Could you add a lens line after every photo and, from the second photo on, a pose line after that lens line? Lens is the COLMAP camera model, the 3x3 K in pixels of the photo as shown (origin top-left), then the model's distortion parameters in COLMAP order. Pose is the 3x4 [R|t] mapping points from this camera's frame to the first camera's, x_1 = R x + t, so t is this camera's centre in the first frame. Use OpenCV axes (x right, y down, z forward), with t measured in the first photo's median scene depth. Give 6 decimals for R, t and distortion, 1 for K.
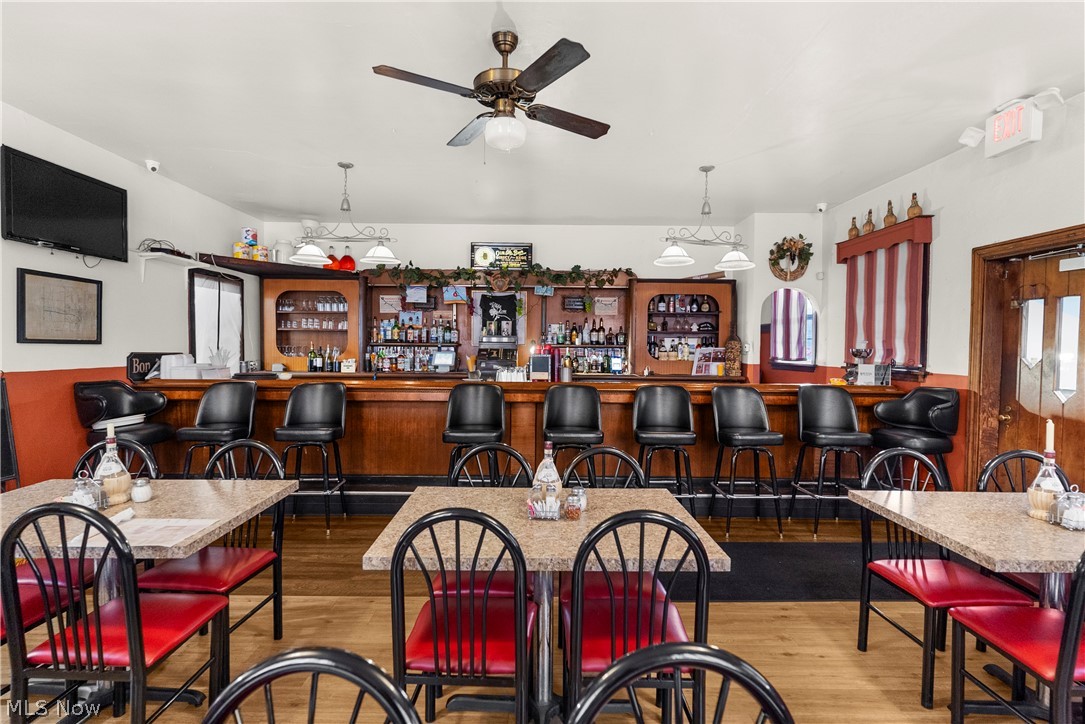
lens RADIAL K [[525.7, 0, 540.4], [0, 525.7, 358.6], [0, 0, 1]] dist [-0.000052, 0.000892]
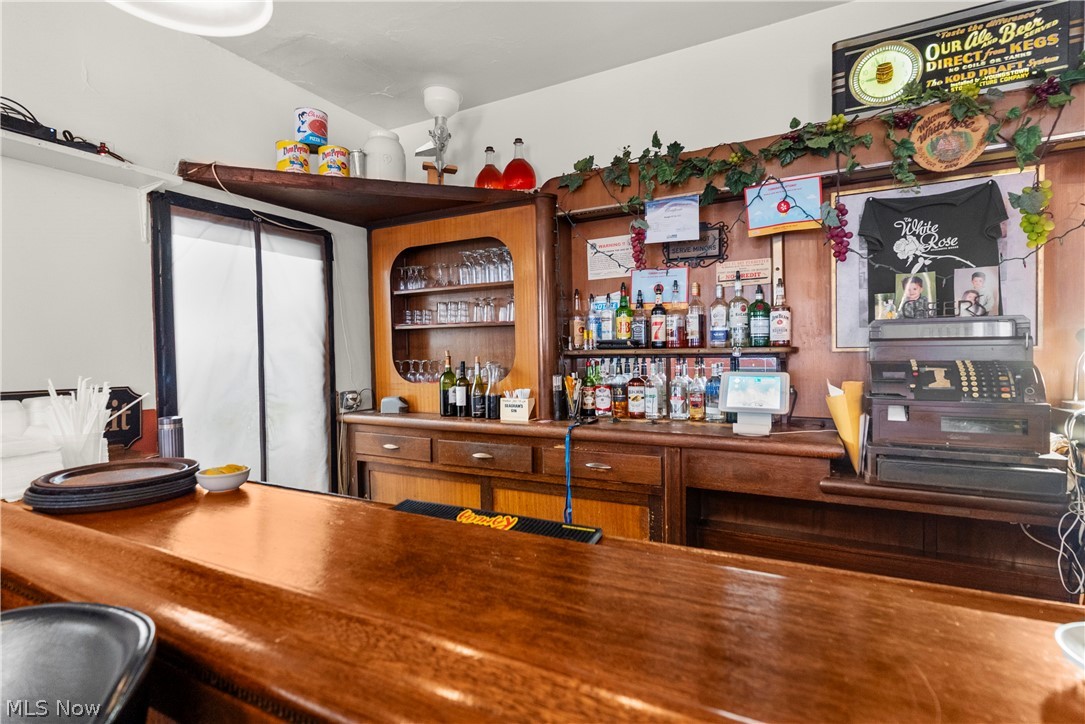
lens RADIAL K [[525.7, 0, 538.7], [0, 525.7, 363.2], [0, 0, 1]] dist [-0.000052, 0.000892]
pose [[0.883391, -0.011354, -0.468499, -0.143436], [0.014527, 0.999889, 0.003158, -0.021435], [0.468412, -0.009596, 0.883458, 0.615593]]
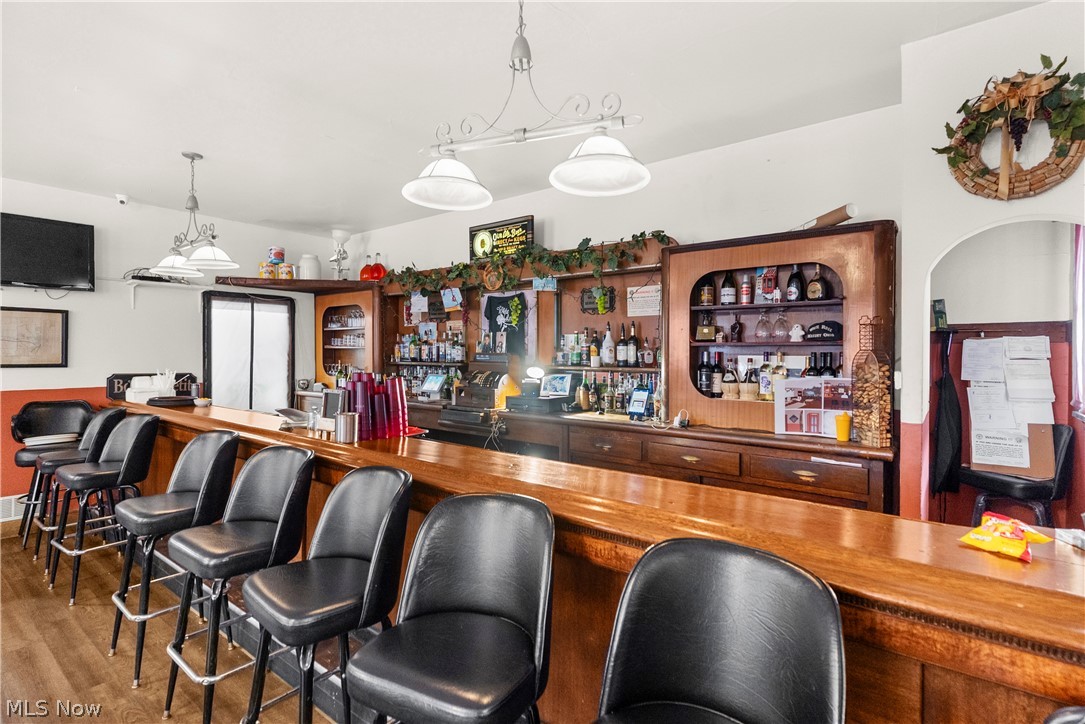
lens RADIAL K [[525.7, 0, 537.4], [0, 525.7, 358.7], [0, 0, 1]] dist [-0.000052, 0.000892]
pose [[0.784575, 0.001726, -0.620032, 0.406057], [-0.010770, 0.999883, -0.010844, -0.028490], [0.619941, 0.015186, 0.784502, 0.479189]]
